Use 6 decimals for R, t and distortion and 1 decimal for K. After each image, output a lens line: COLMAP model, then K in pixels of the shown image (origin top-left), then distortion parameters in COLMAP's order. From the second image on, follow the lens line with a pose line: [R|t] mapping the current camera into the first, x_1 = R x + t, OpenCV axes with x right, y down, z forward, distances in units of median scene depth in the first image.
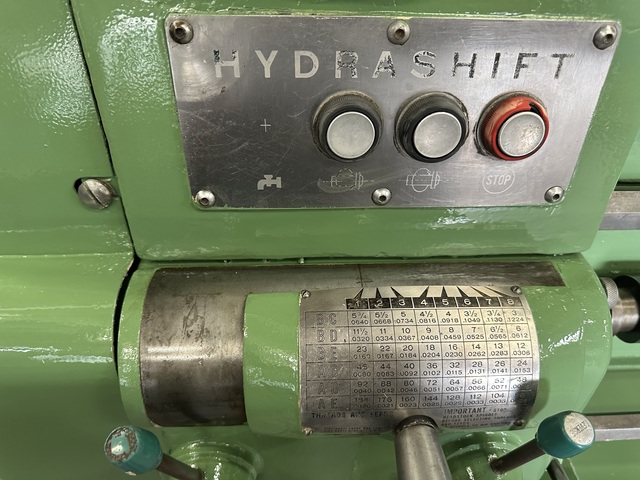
lens RADIAL K [[442.6, 0, 320.0], [0, 442.6, 240.0], [0, 0, 1]] dist [0.133192, -0.188596]
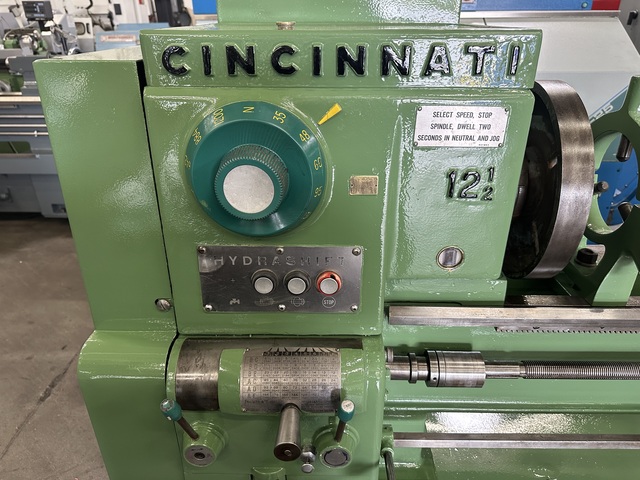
lens RADIAL K [[442.6, 0, 320.0], [0, 442.6, 240.0], [0, 0, 1]] dist [0.133192, -0.188596]
pose [[0.998429, 0.009853, -0.055161, 0.469954], [-0.020264, 0.981285, -0.191490, -0.002318], [0.052242, 0.192307, 0.979943, -1.392638]]
